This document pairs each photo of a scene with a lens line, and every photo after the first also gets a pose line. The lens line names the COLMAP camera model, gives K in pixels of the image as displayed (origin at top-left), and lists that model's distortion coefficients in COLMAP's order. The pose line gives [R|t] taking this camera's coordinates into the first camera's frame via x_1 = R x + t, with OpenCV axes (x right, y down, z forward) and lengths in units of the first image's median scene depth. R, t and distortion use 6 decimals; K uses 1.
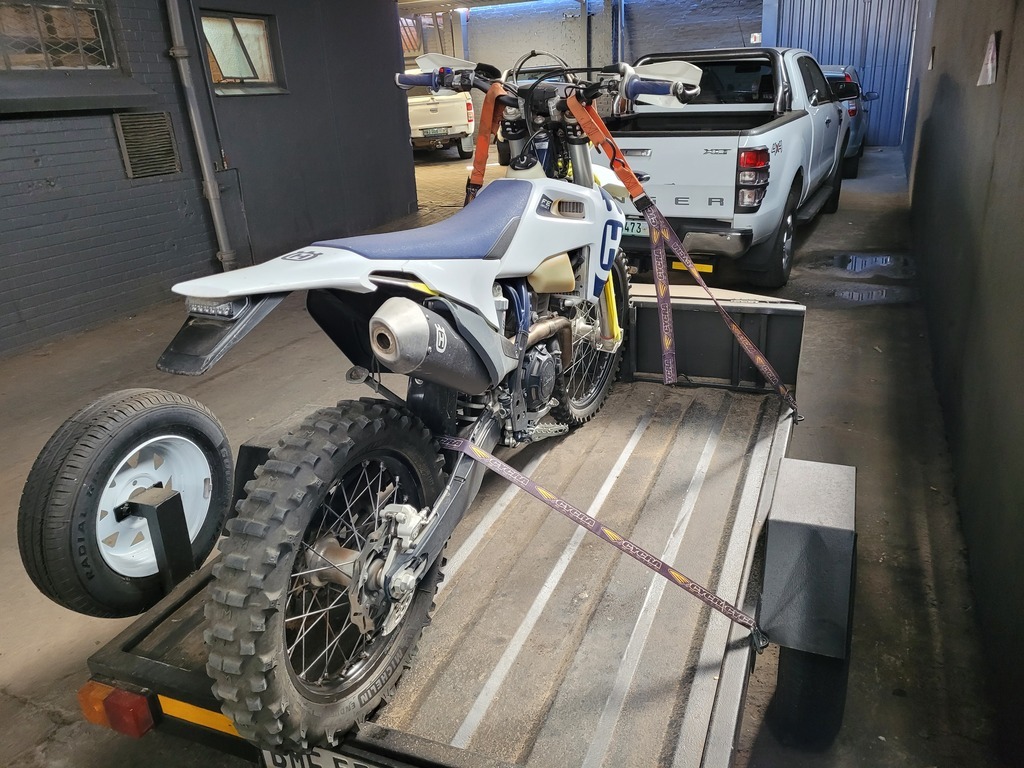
lens RADIAL K [[766.4, 0, 532.7], [0, 766.4, 381.4], [0, 0, 1]] dist [0.069880, -0.061303]
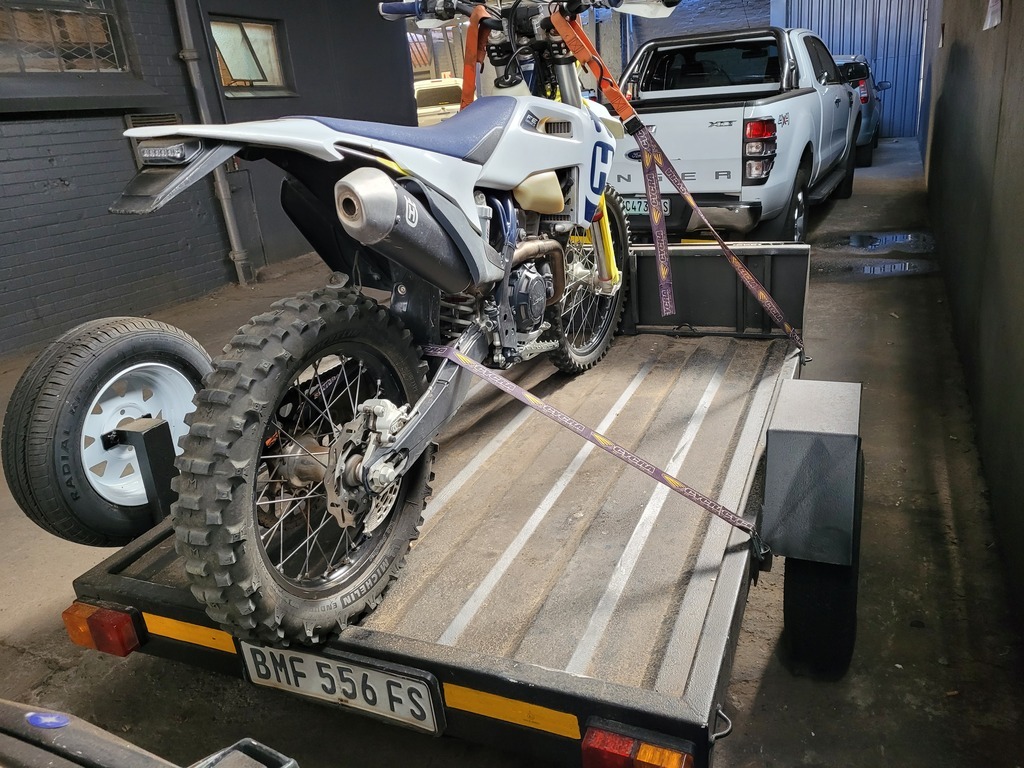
lens RADIAL K [[767.8, 0, 527.3], [0, 767.8, 378.3], [0, 0, 1]] dist [0.069548, -0.062572]
pose [[0.999106, -0.025763, -0.033522, 0.034375], [0.024859, 0.999323, -0.027114, 0.117110], [0.034198, 0.026257, 0.999070, 0.023553]]
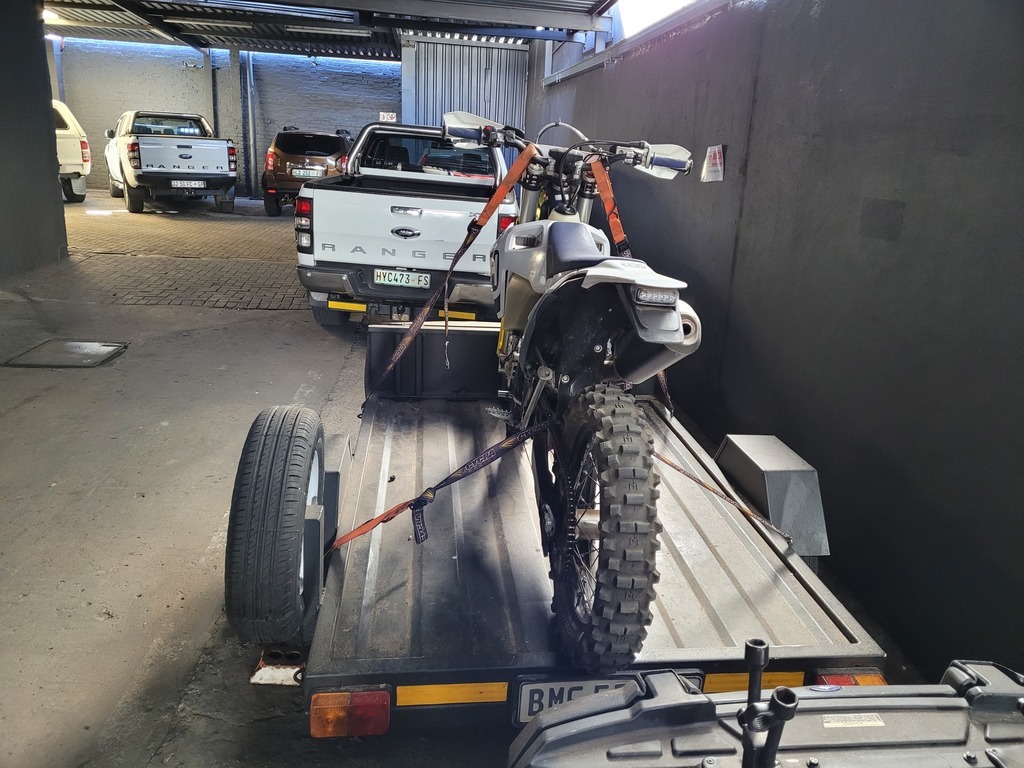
lens RADIAL K [[766.4, 0, 532.7], [0, 766.4, 381.4], [0, 0, 1]] dist [0.069880, -0.061303]
pose [[0.866888, -0.039142, 0.496963, -0.658406], [0.079332, 0.995040, -0.060014, 0.058236], [-0.492149, 0.091451, 0.865694, -0.016905]]
